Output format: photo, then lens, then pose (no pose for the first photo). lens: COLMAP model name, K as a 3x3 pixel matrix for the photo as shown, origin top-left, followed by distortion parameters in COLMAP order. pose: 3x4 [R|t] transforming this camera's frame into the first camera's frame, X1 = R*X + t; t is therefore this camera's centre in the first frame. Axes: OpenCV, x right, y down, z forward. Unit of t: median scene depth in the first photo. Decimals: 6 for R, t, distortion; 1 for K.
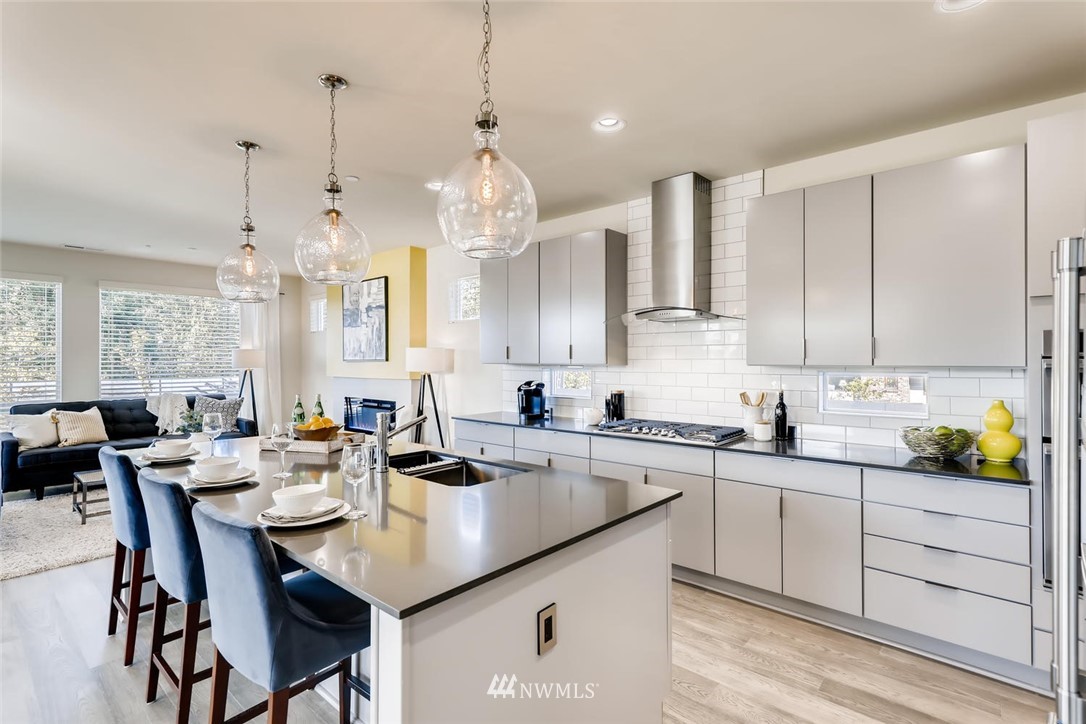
lens RADIAL K [[517.3, 0, 547.1], [0, 517.3, 356.1], [0, 0, 1]] dist [0.004698, 0.002134]
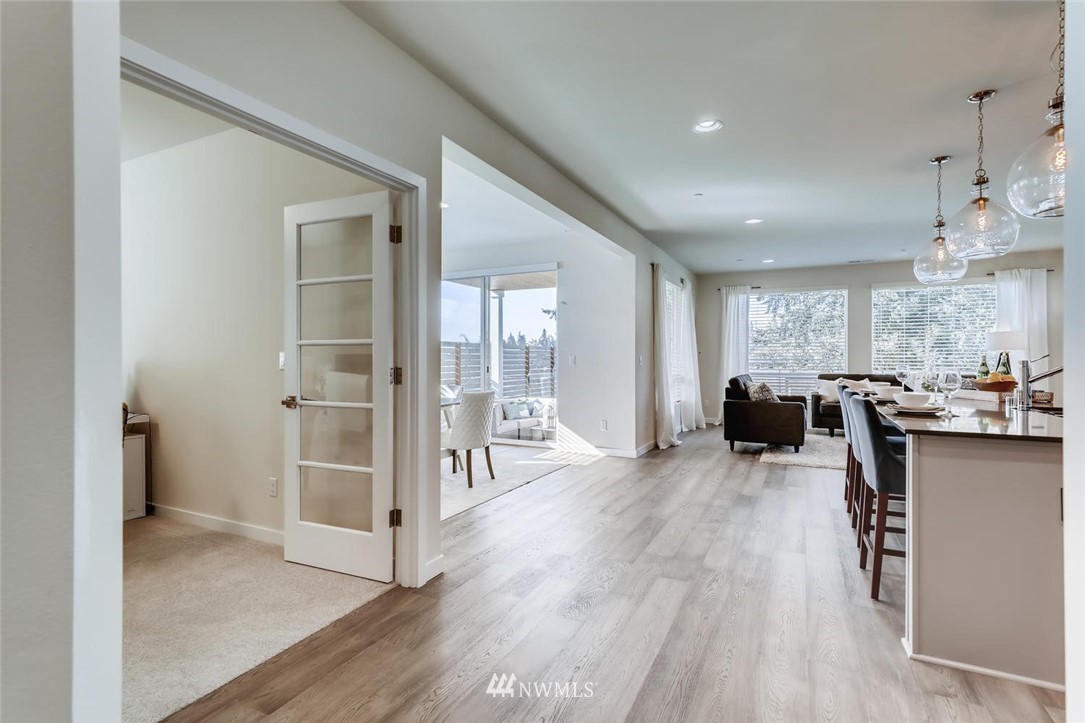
lens RADIAL K [[516.8, 0, 541.3], [0, 516.8, 361.0], [0, 0, 1]] dist [0.004698, 0.002134]
pose [[0.239836, 0.003829, -0.970806, 0.238445], [0.006047, 0.999967, 0.005438, 0.042170], [0.970794, -0.007174, 0.239805, -0.144423]]
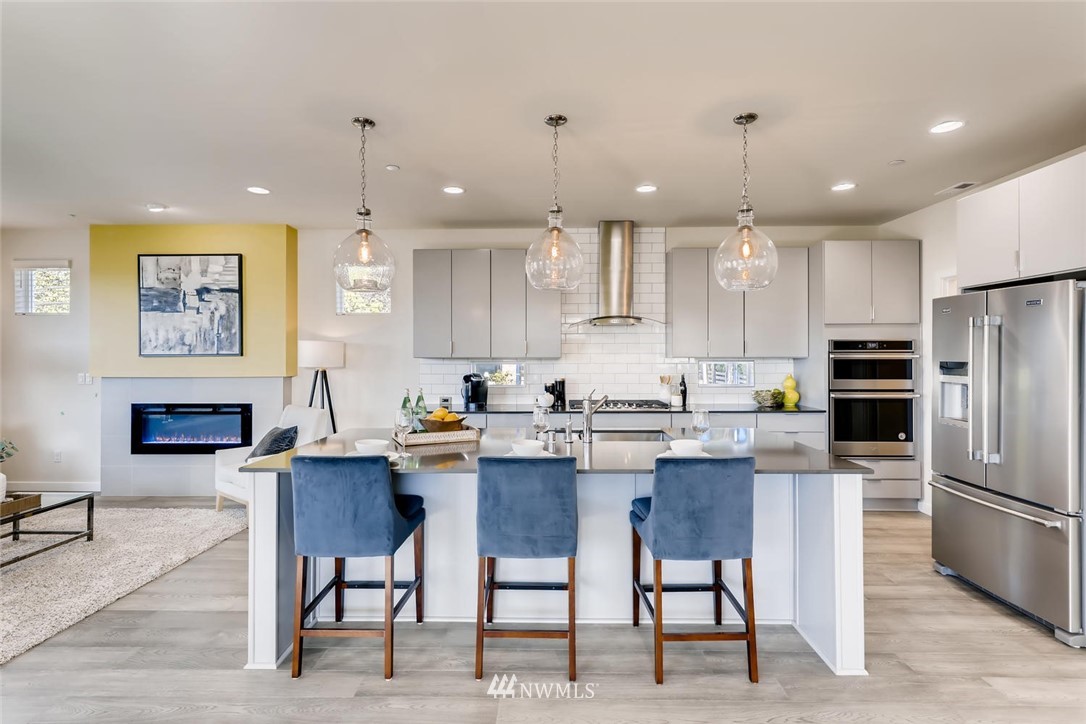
lens RADIAL K [[517.3, 0, 548.4], [0, 517.3, 352.9], [0, 0, 1]] dist [0.004698, 0.002134]
pose [[0.765486, 0.002446, 0.643448, -0.510379], [-0.003957, 0.999992, 0.000906, 0.002490], [-0.643441, -0.003239, 0.765489, 0.042470]]
